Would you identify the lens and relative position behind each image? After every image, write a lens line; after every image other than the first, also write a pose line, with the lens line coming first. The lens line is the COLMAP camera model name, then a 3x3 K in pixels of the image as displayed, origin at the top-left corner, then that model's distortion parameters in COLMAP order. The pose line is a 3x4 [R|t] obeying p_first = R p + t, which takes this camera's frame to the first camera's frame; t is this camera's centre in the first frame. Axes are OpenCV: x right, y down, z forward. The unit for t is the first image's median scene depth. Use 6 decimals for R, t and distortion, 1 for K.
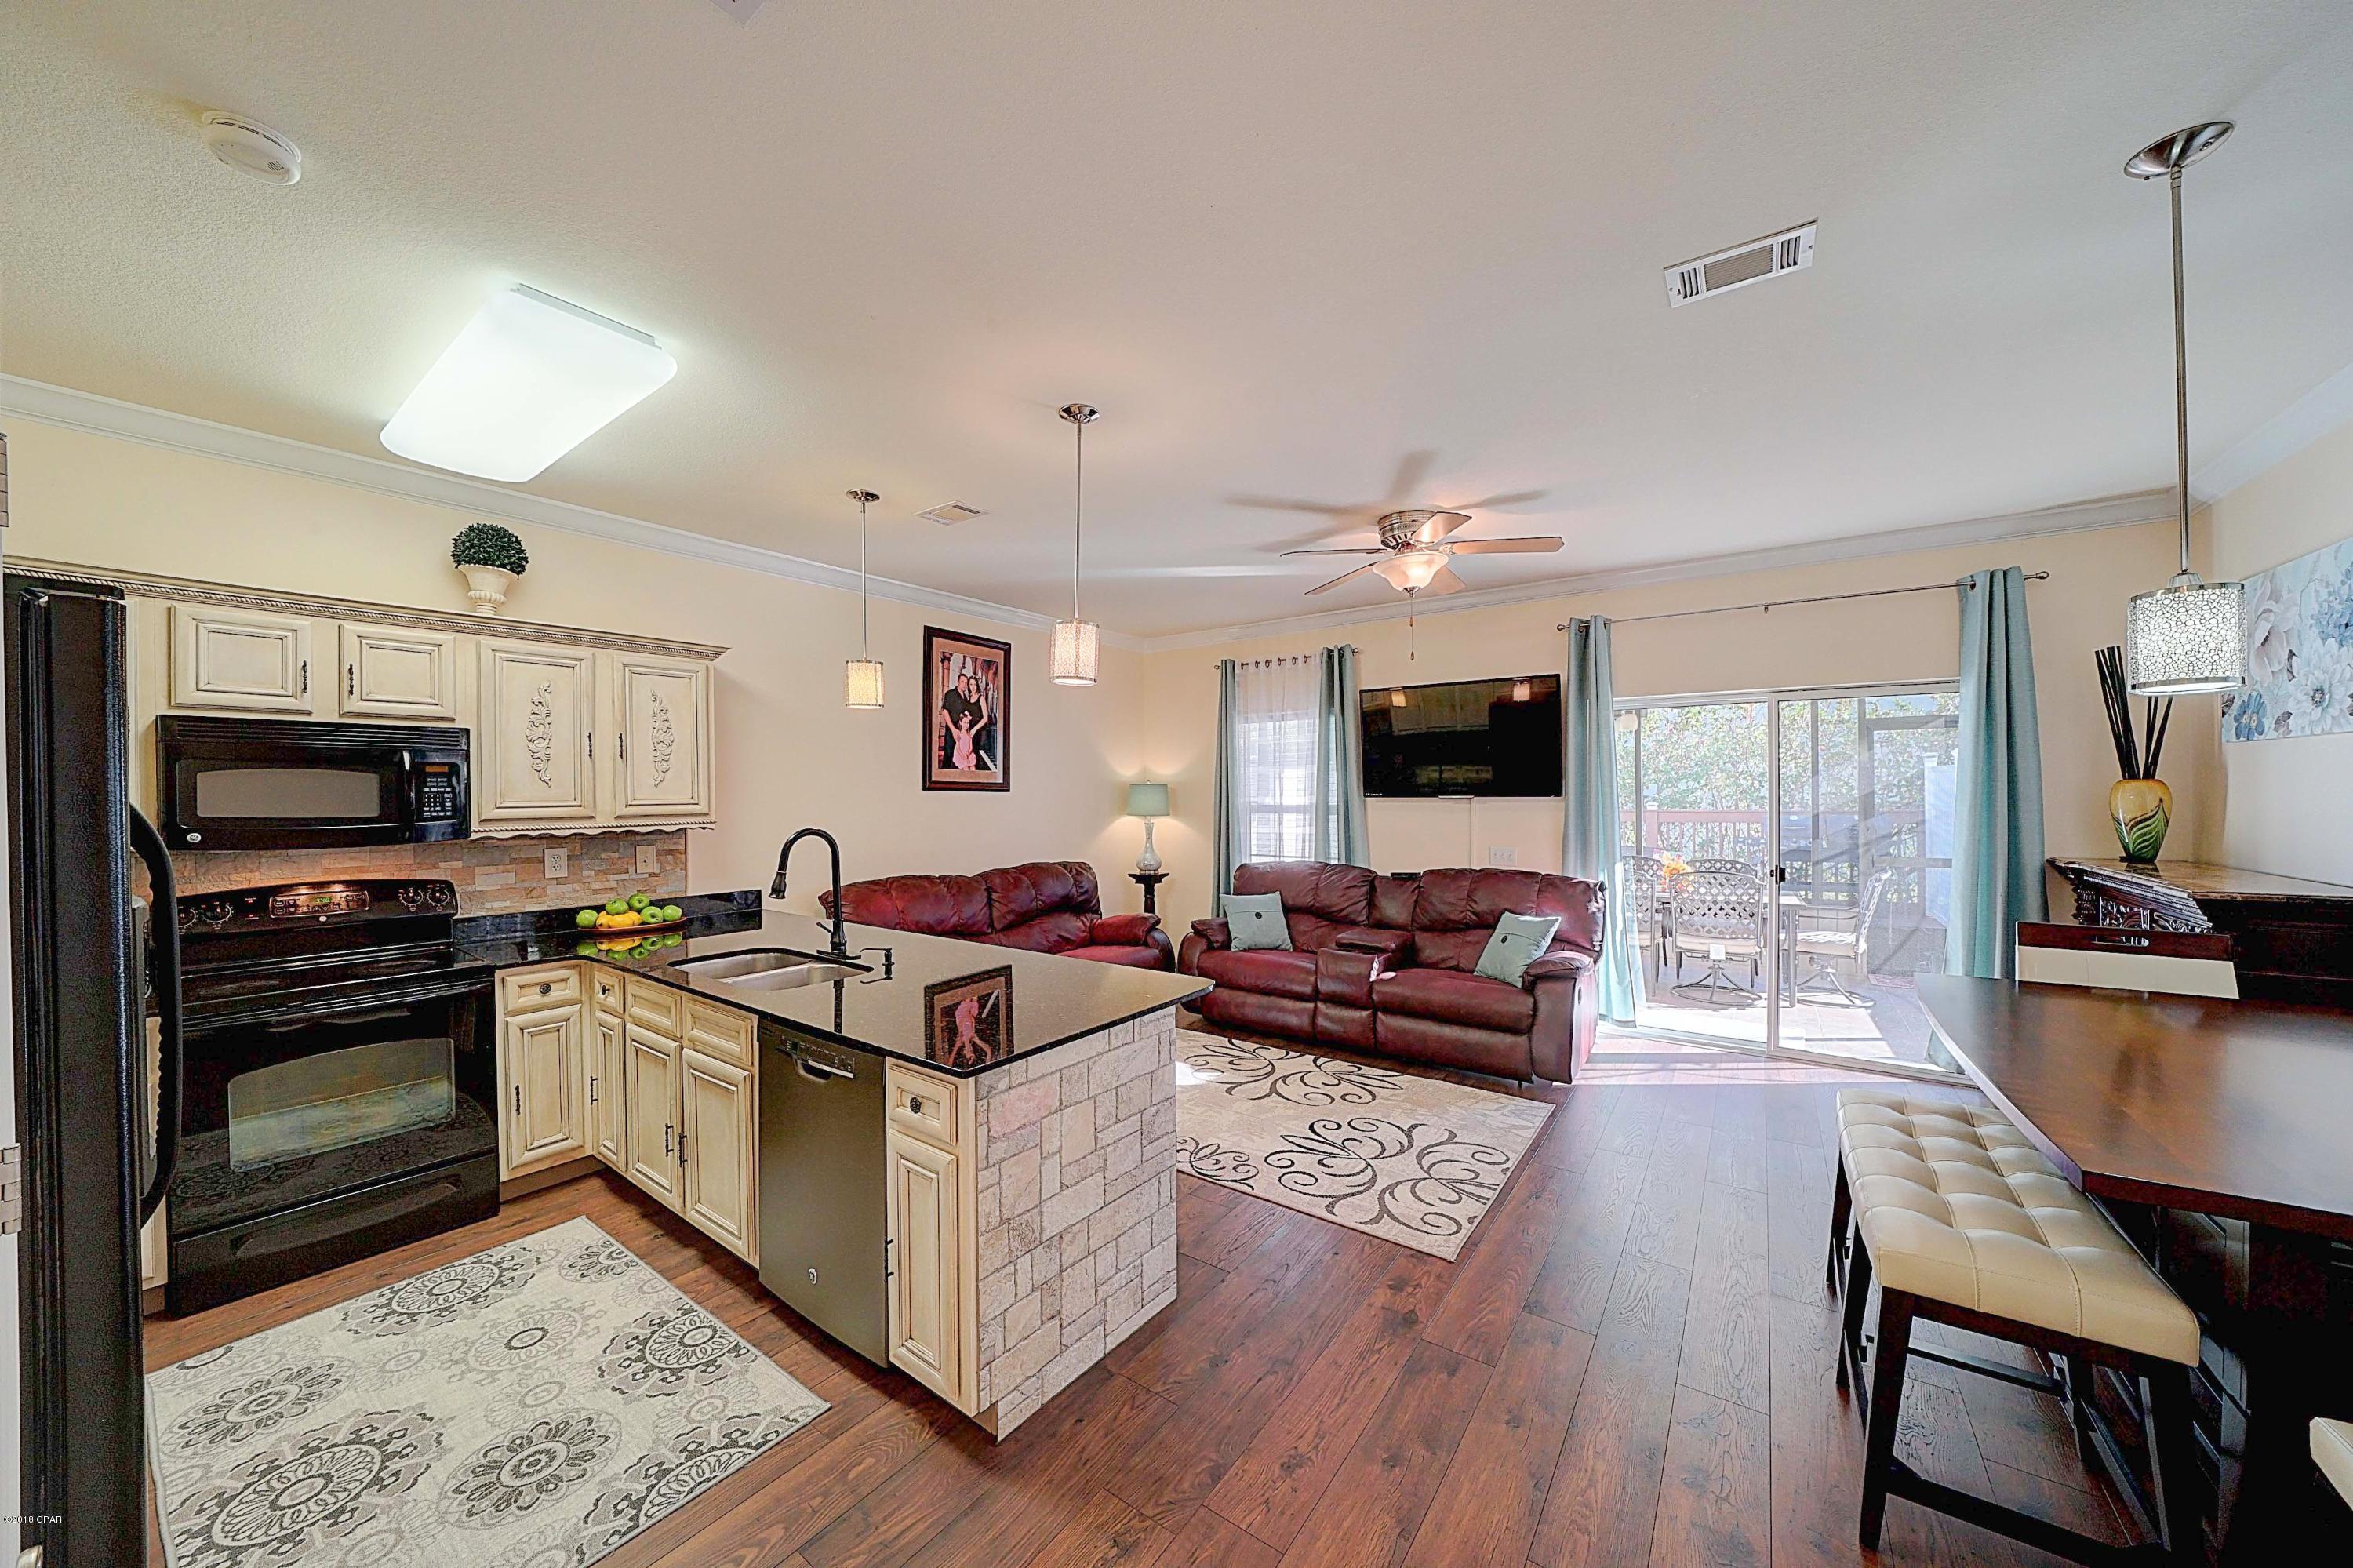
lens RADIAL K [[813.0, 0, 1164.2], [0, 813.0, 793.3], [0, 0, 1]] dist [-0.026110, 0.003340]
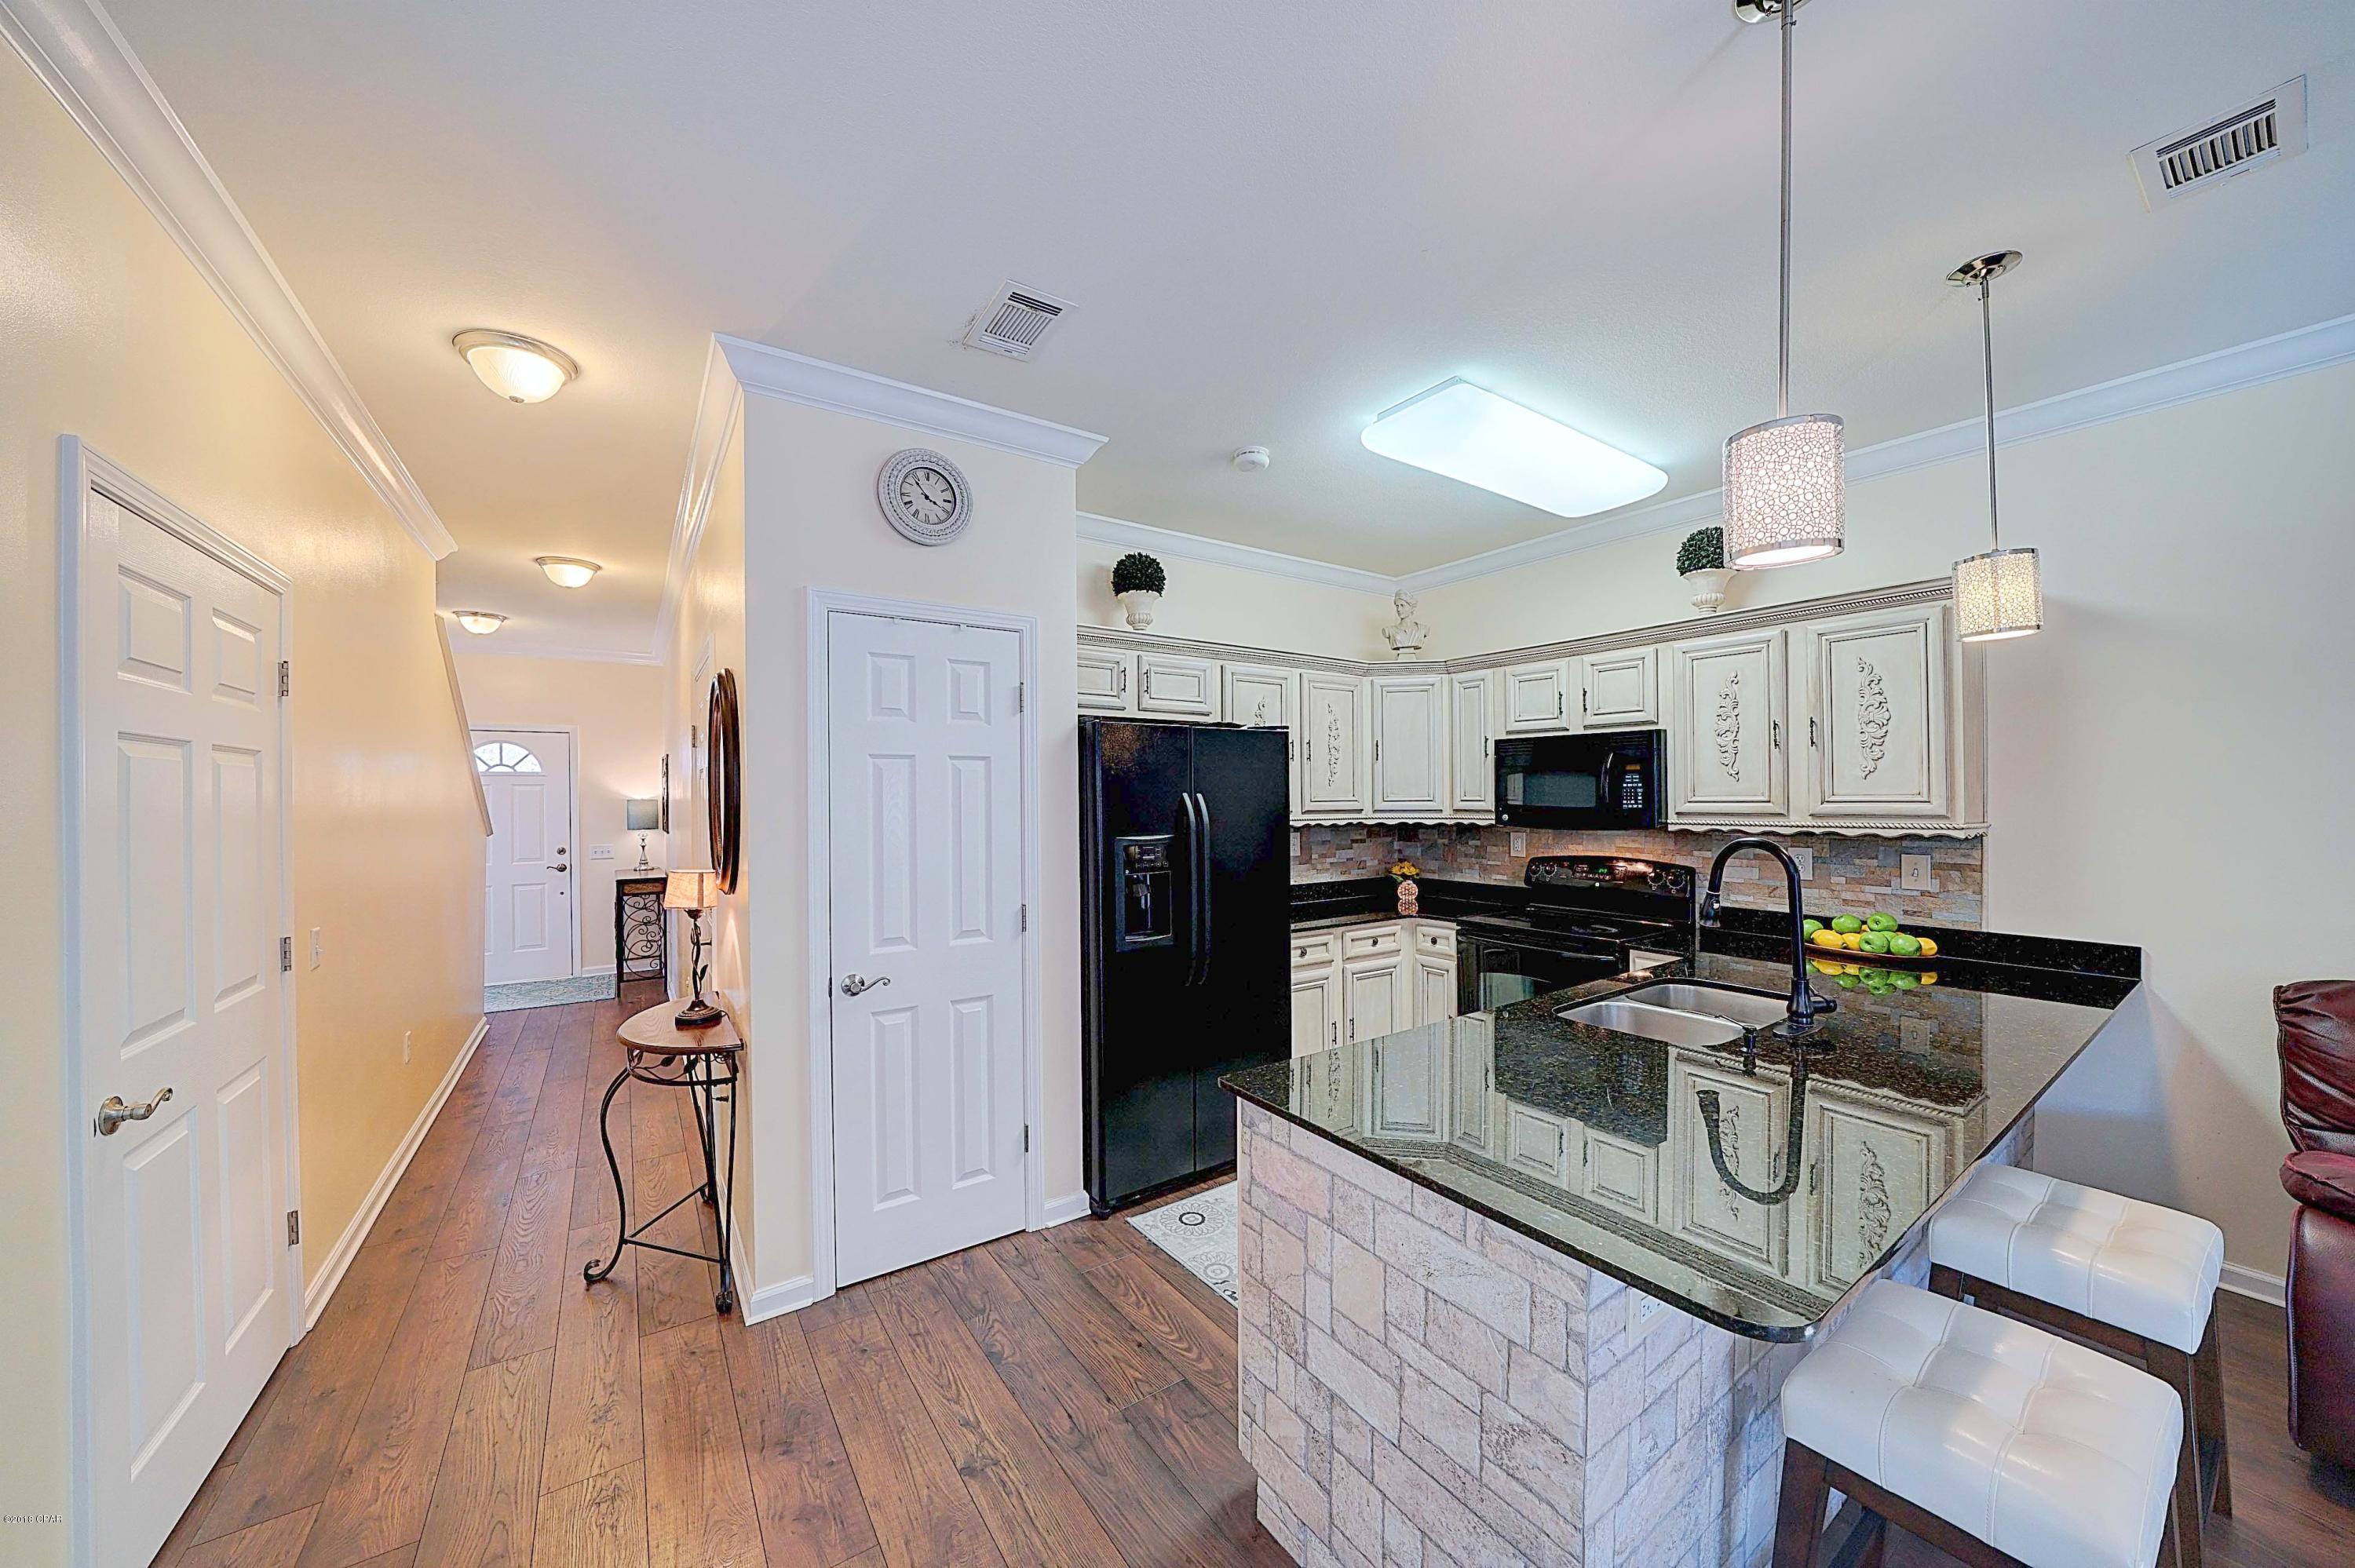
lens RADIAL K [[813.6, 0, 1165.2], [0, 813.6, 793.3], [0, 0, 1]] dist [-0.026110, 0.003340]
pose [[-0.335702, 0.007411, -0.941939, 0.335162], [0.007818, 0.999957, 0.005081, -0.003454], [0.941936, -0.005658, -0.335745, 0.610313]]
